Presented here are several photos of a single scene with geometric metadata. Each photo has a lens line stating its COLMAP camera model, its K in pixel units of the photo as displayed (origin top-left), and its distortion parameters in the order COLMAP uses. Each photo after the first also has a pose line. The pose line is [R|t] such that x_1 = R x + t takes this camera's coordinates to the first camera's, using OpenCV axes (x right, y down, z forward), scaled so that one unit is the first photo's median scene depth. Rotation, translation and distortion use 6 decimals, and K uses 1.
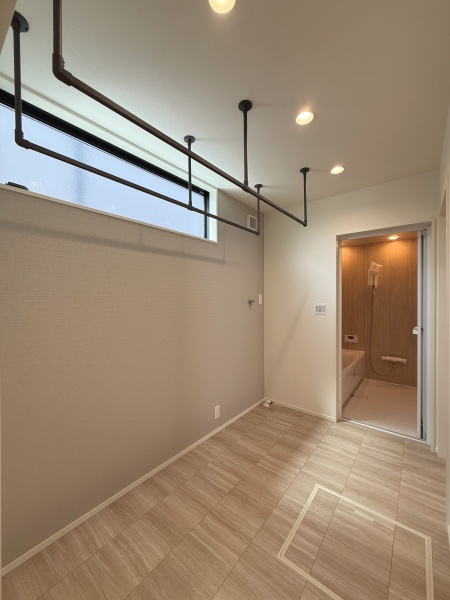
lens RADIAL K [[239.3, 0, 227.8], [0, 239.3, 298.7], [0, 0, 1]] dist [-0.000296, 0.000376]
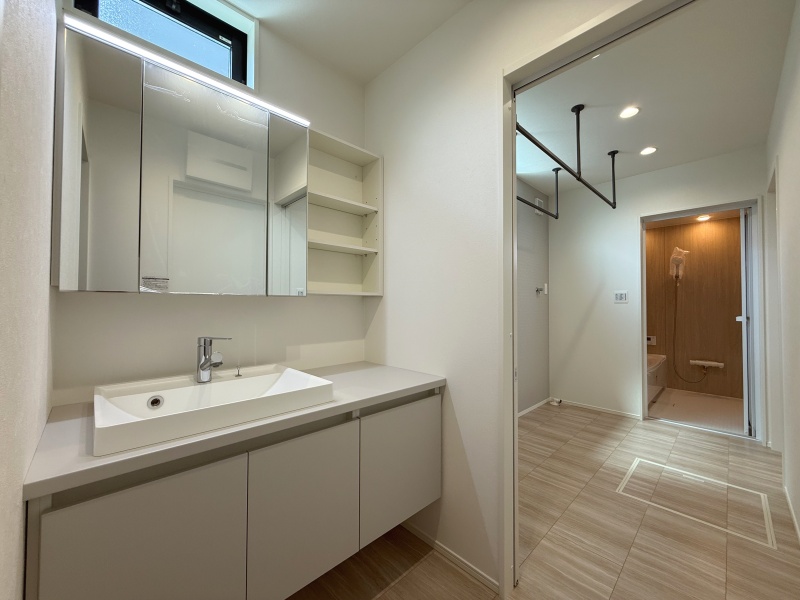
lens RADIAL K [[319.0, 0, 398.1], [0, 319.0, 299.1], [0, 0, 1]] dist [-0.000296, 0.000376]
pose [[0.991538, 0.005197, -0.129710, -0.355582], [-0.008751, 0.999601, -0.026851, 0.107204], [0.129518, 0.027759, 0.991188, -0.383416]]
